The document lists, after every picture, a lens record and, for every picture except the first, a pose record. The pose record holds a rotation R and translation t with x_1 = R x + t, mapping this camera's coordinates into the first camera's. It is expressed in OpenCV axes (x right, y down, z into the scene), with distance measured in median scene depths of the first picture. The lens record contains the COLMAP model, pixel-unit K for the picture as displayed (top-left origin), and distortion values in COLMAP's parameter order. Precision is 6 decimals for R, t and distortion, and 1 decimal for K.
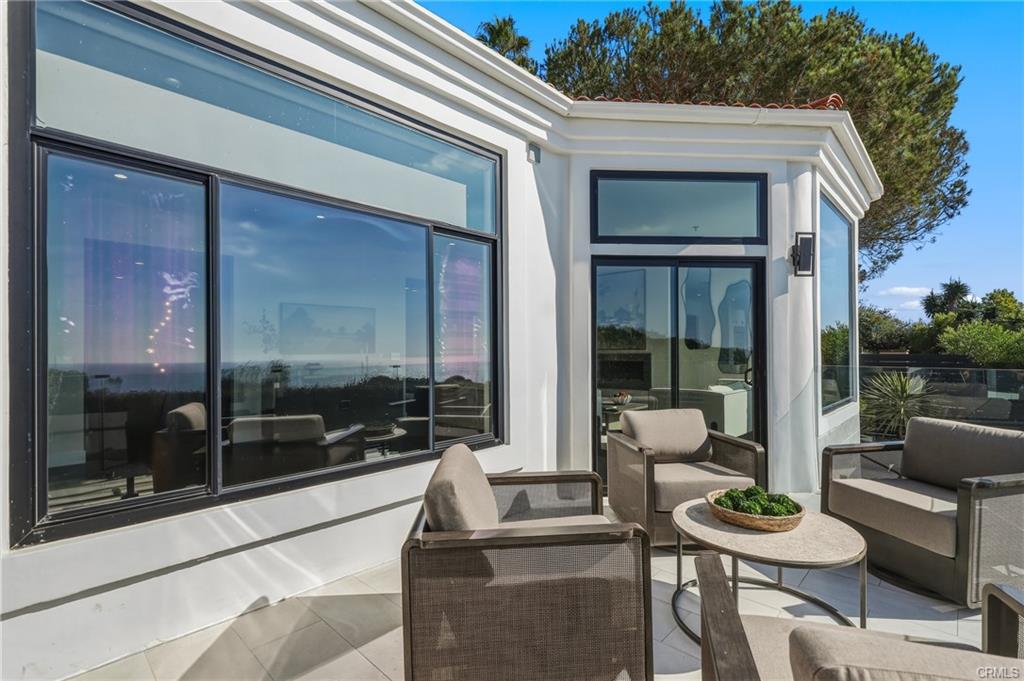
lens RADIAL K [[468.4, 0, 514.4], [0, 468.4, 344.3], [0, 0, 1]] dist [0.003873, -0.002613]
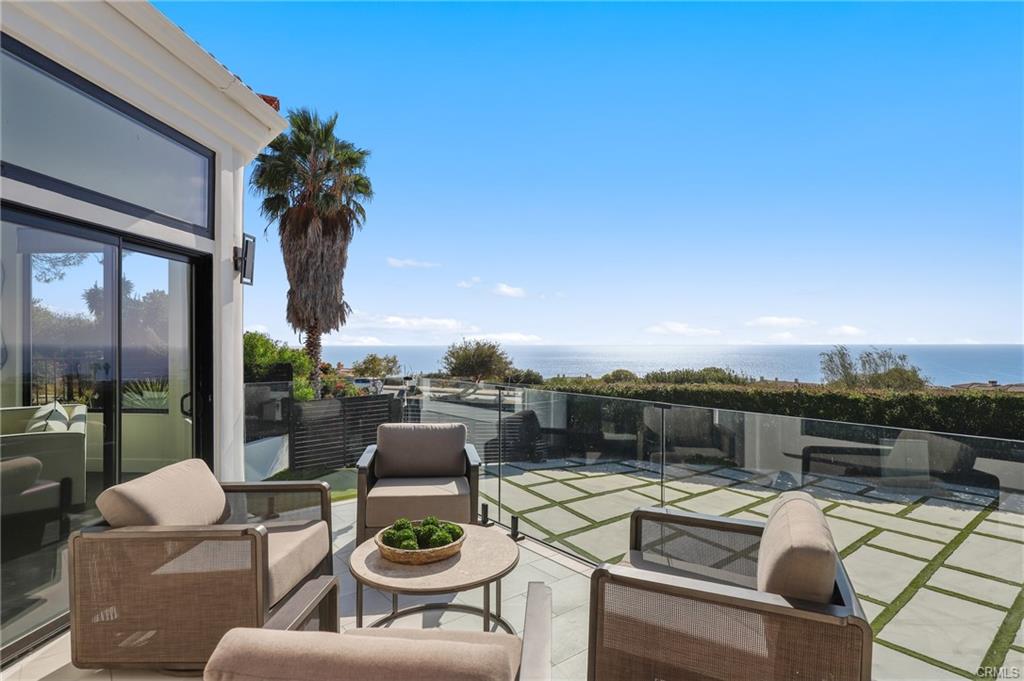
lens RADIAL K [[548.0, 0, 519.0], [0, 548.0, 337.2], [0, 0, 1]] dist [-0.003432, 0.000009]
pose [[0.107449, 0.010202, 0.994158, -0.279990], [-0.008717, 0.999919, -0.009319, -0.032001], [-0.994172, -0.007665, 0.107529, 0.300746]]
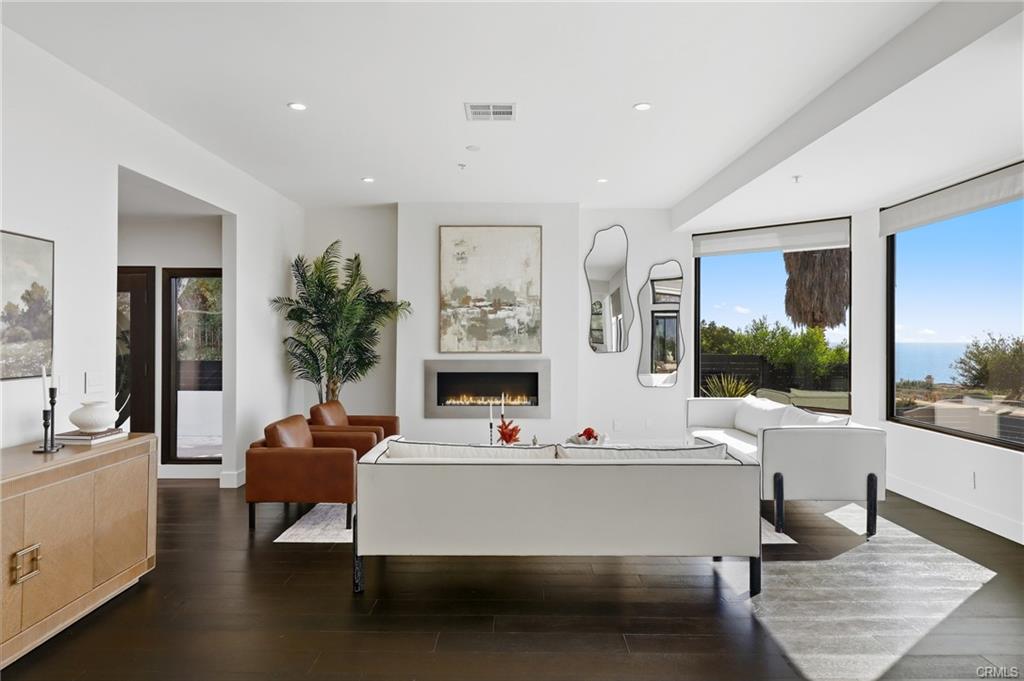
lens RADIAL K [[627.2, 0, 506.1], [0, 627.2, 333.4], [0, 0, 1]] dist [0.007902, -0.006983]
pose [[0.724284, 0.010371, 0.689424, -0.537629], [-0.014521, 0.999895, 0.000213, -0.023570], [-0.689349, -0.010165, 0.724358, 0.666575]]
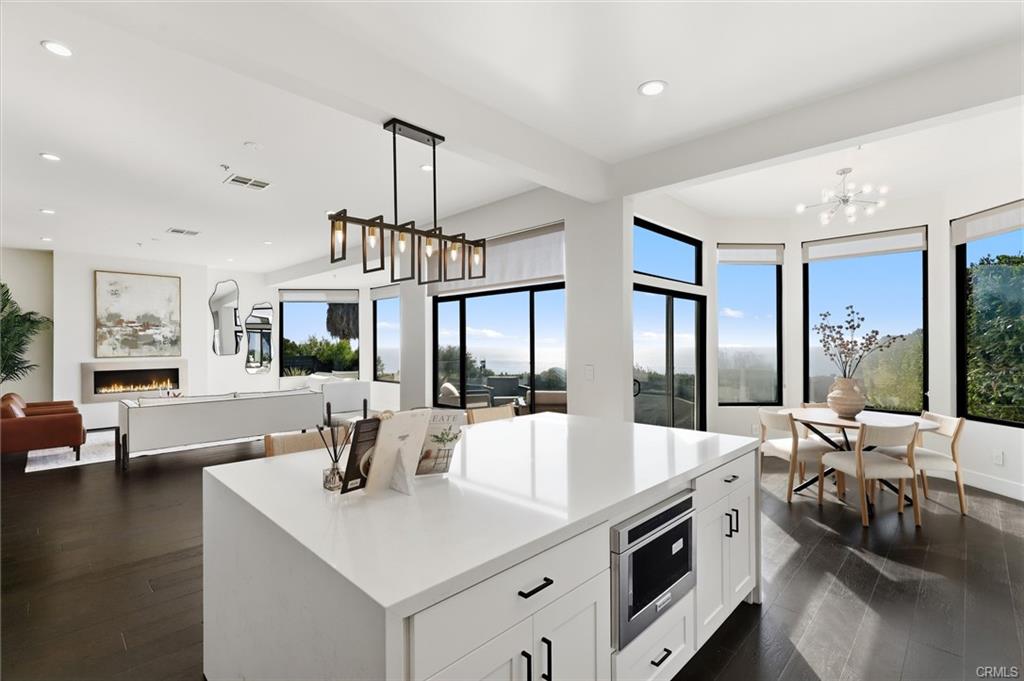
lens RADIAL K [[468.4, 0, 518.7], [0, 468.4, 343.3], [0, 0, 1]] dist [0.003873, -0.002613]
pose [[-0.001051, 0.006801, 0.999976, -1.179587], [-0.004709, 0.999966, -0.006806, -0.020850], [-0.999988, -0.004716, -0.001019, 0.420999]]
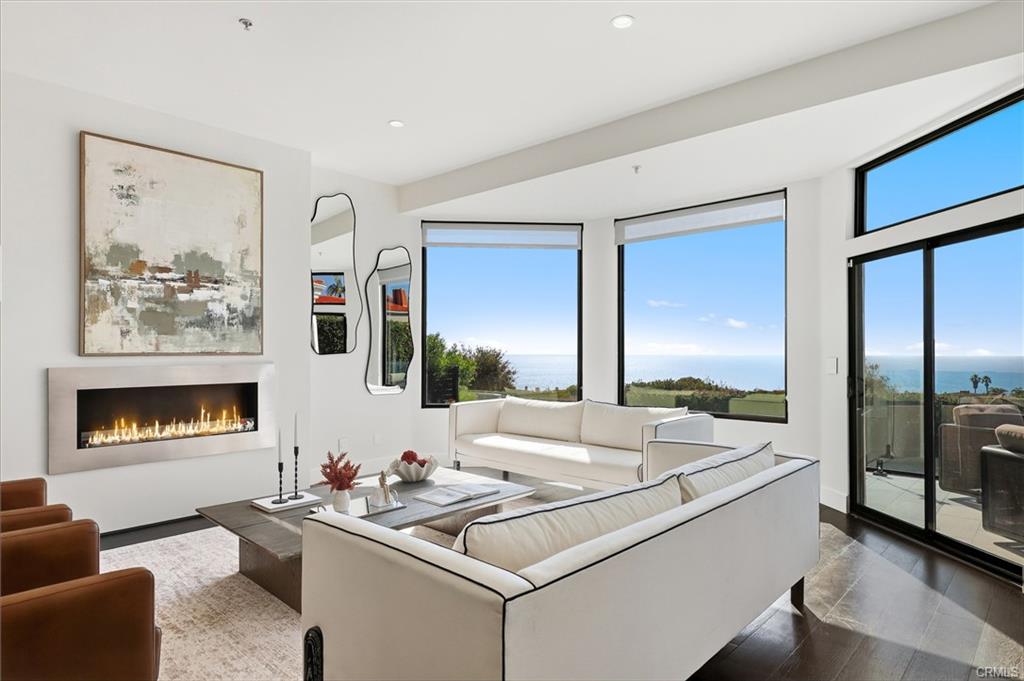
lens RADIAL K [[584.0, 0, 517.7], [0, 584.0, 347.4], [0, 0, 1]] dist [0.006660, -0.005699]
pose [[-0.022302, 0.010582, 0.999695, -0.436795], [-0.011684, 0.999873, -0.010844, 0.012447], [-0.999683, -0.011922, -0.022175, 1.225183]]
